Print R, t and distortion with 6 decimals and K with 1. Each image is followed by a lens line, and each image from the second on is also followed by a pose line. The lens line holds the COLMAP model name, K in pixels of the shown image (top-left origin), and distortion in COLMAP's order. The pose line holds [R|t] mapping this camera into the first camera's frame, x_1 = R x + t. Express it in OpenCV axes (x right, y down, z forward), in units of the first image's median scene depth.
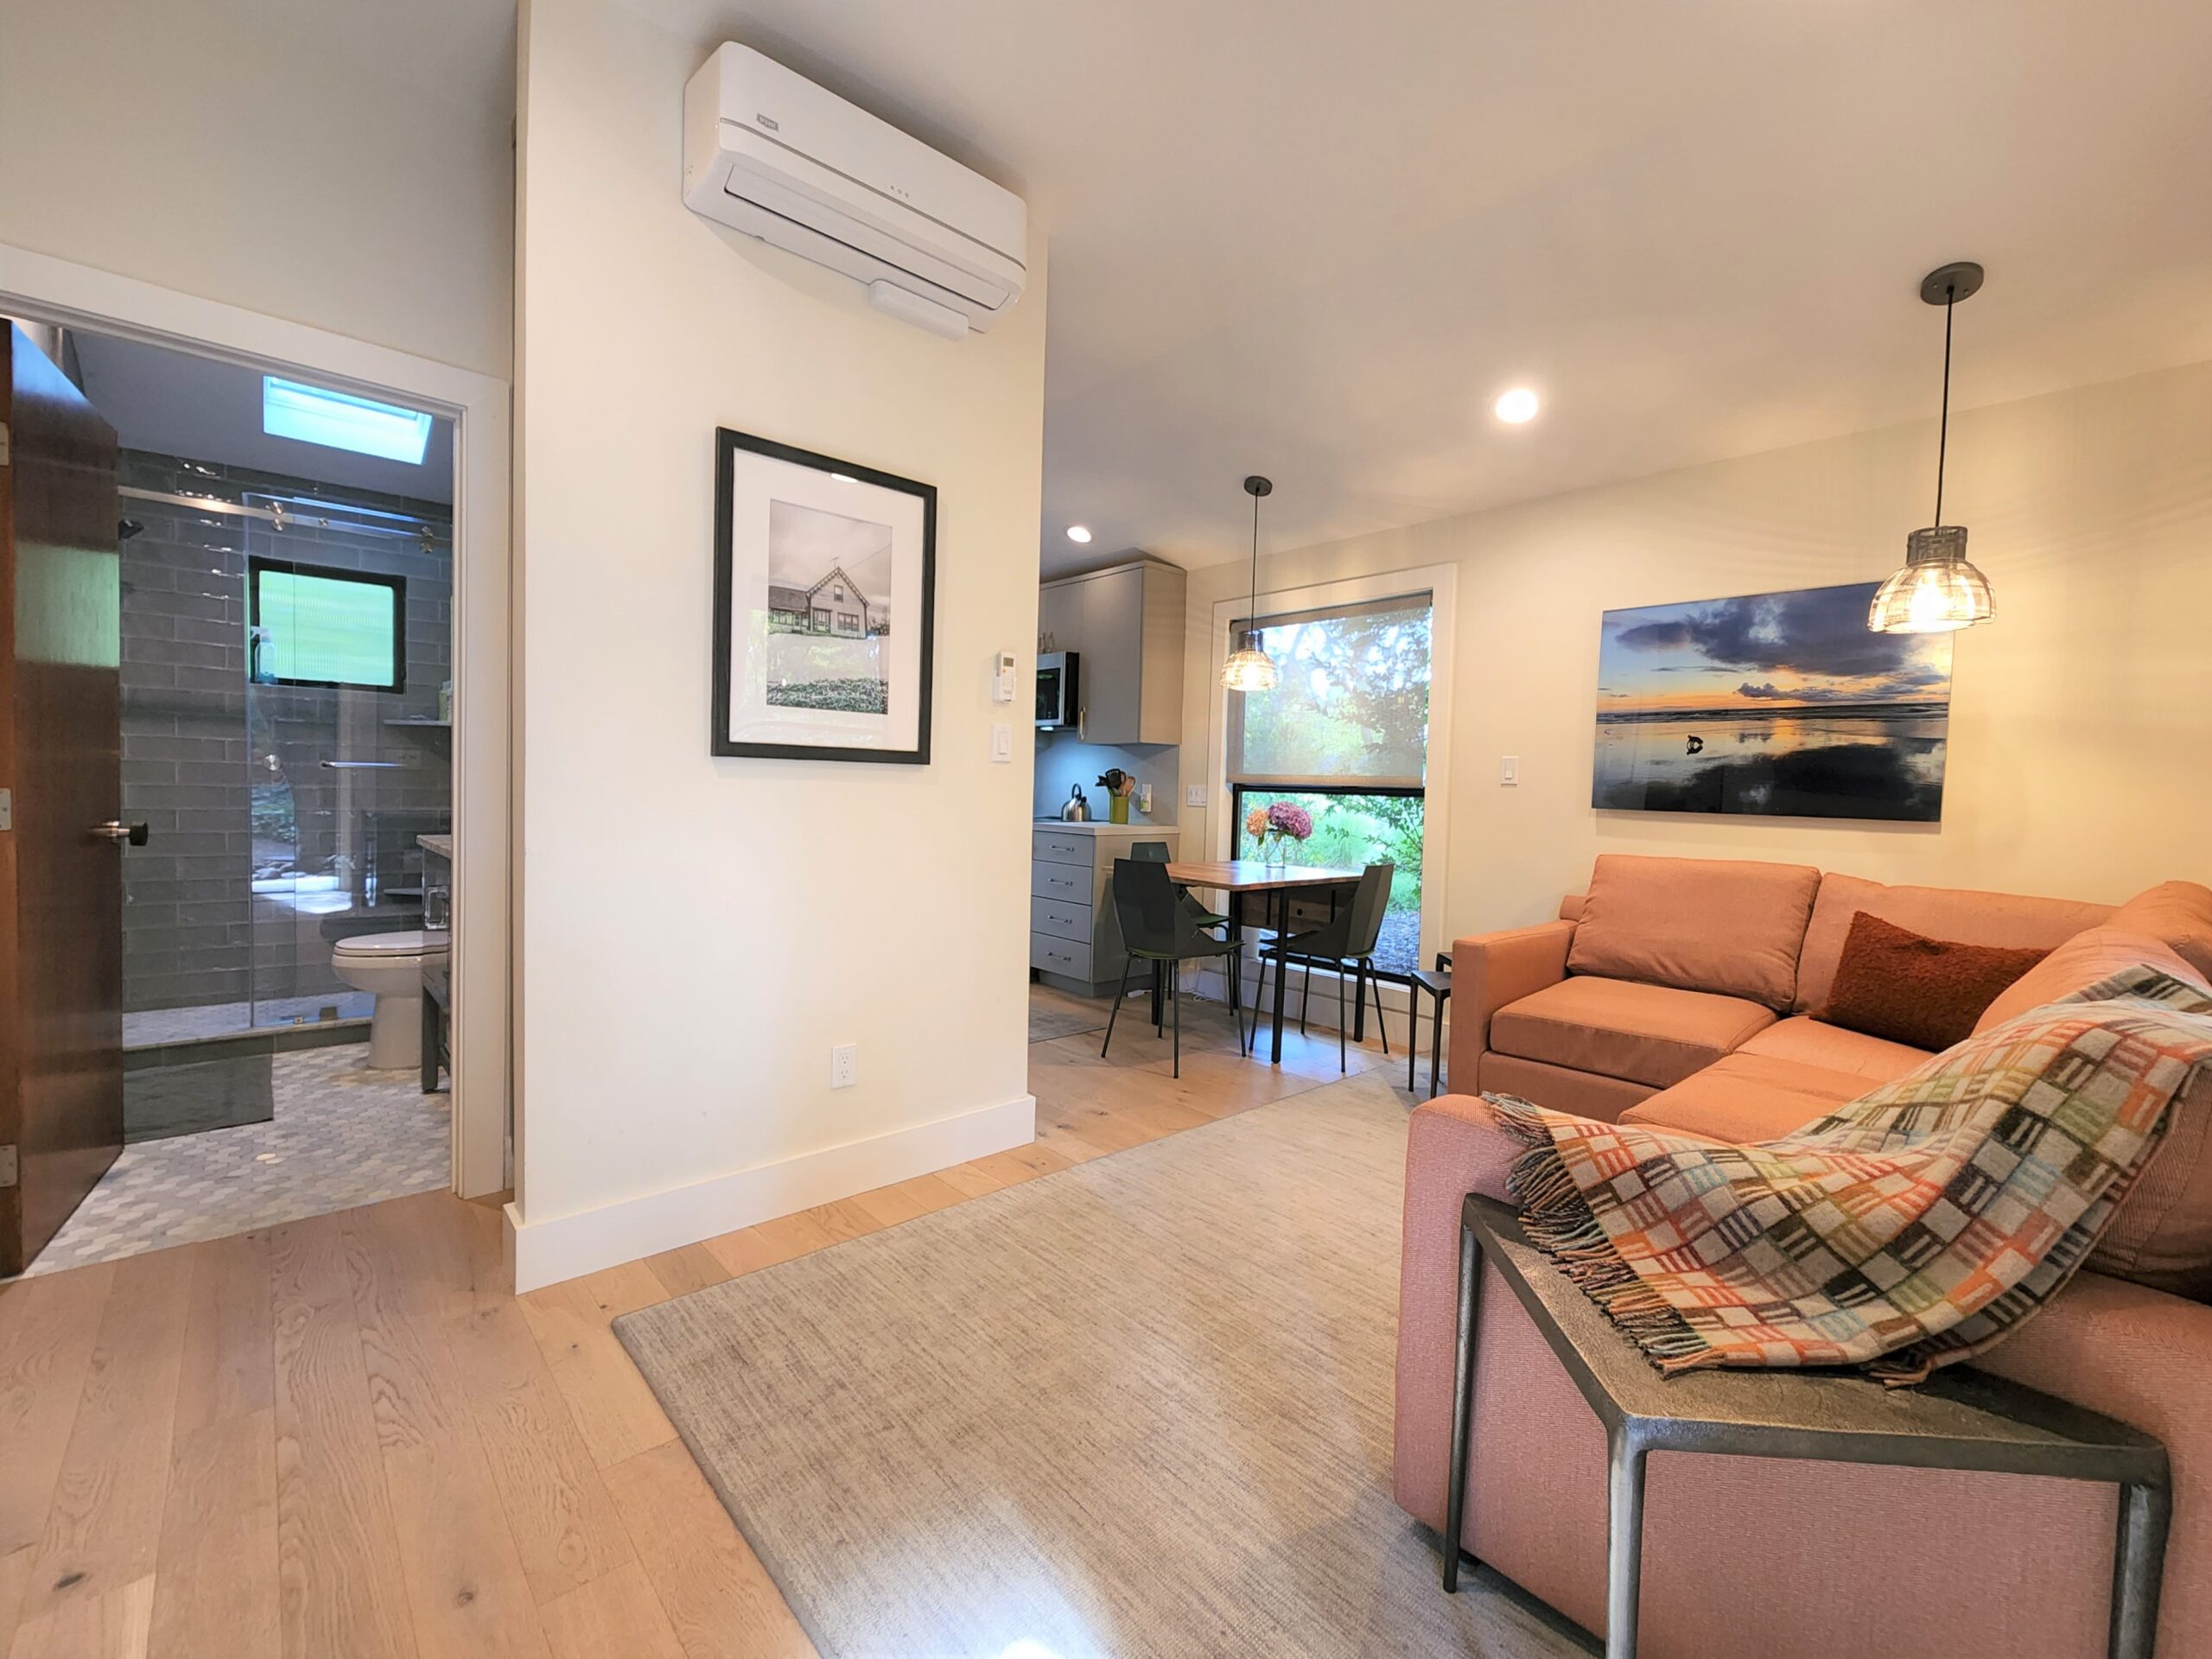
lens RADIAL K [[907.4, 0, 1110.0], [0, 907.4, 823.0], [0, 0, 1]] dist [0.005186, -0.000973]
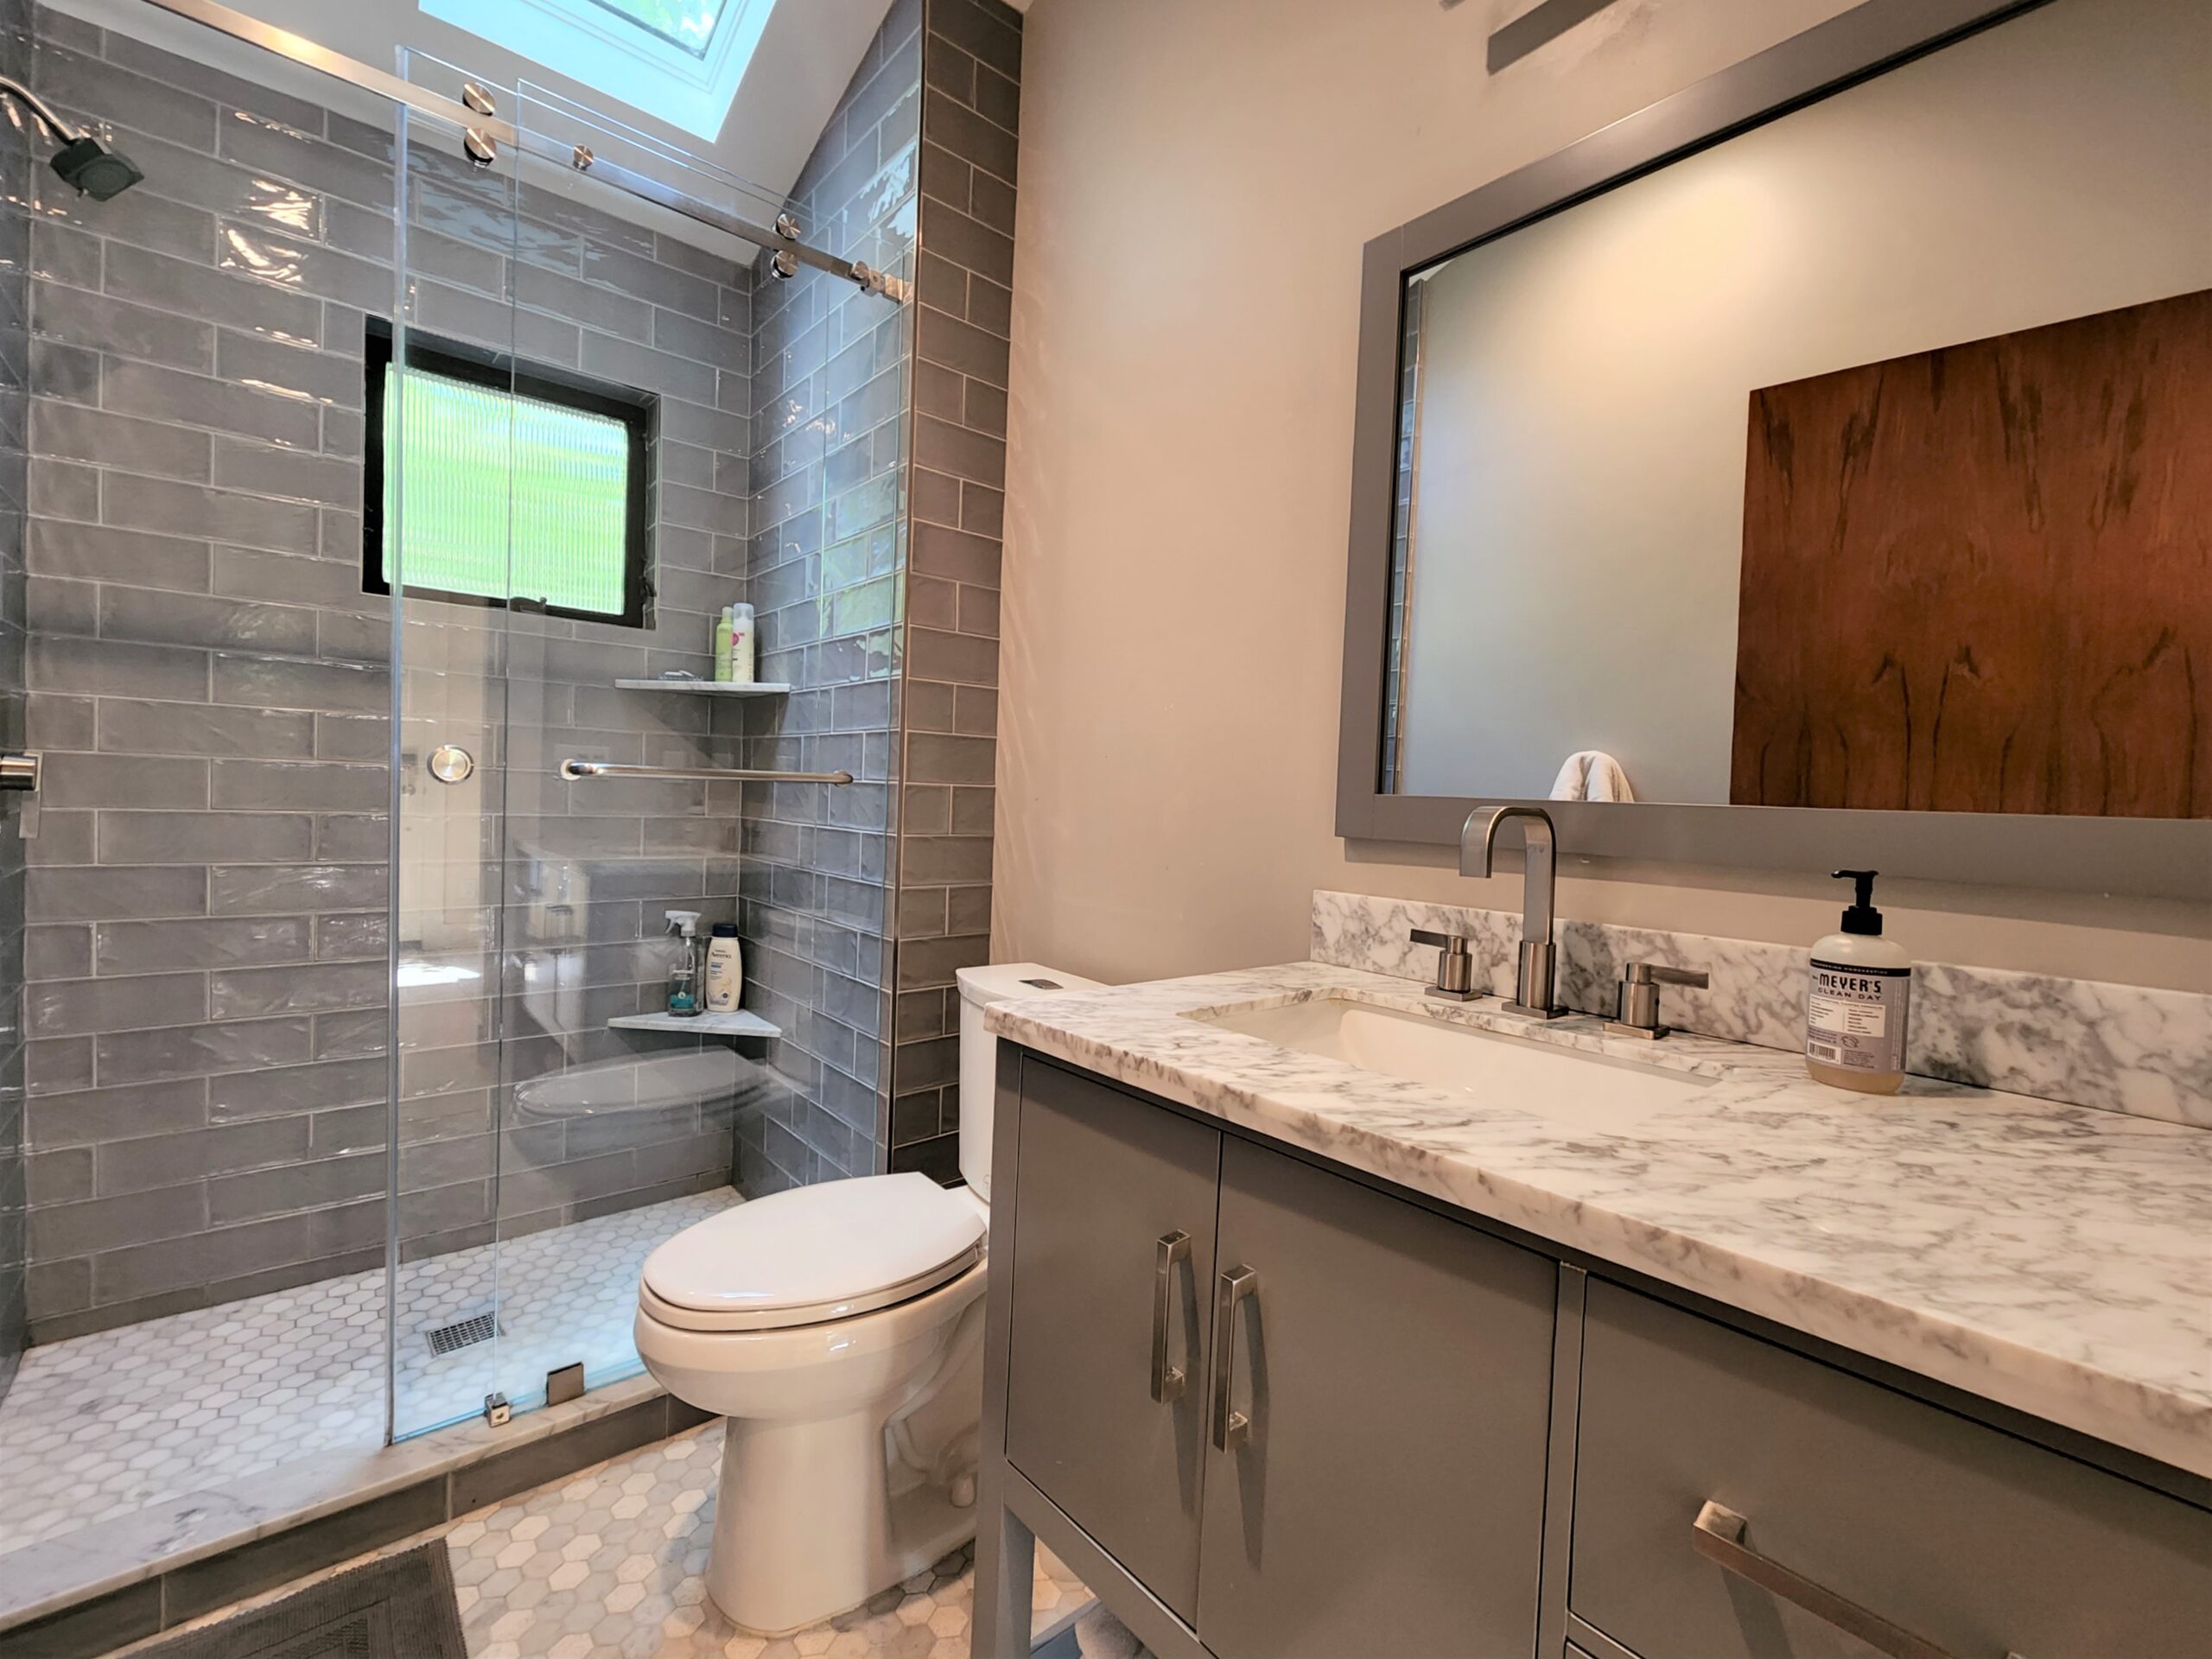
lens RADIAL K [[907.4, 0, 1100.8], [0, 907.4, 818.9], [0, 0, 1]] dist [0.005186, -0.000973]
pose [[0.999753, 0.003827, -0.021885, -0.582601], [-0.004120, 0.999902, -0.013362, -0.035169], [0.021831, 0.013449, 0.999671, 0.568364]]
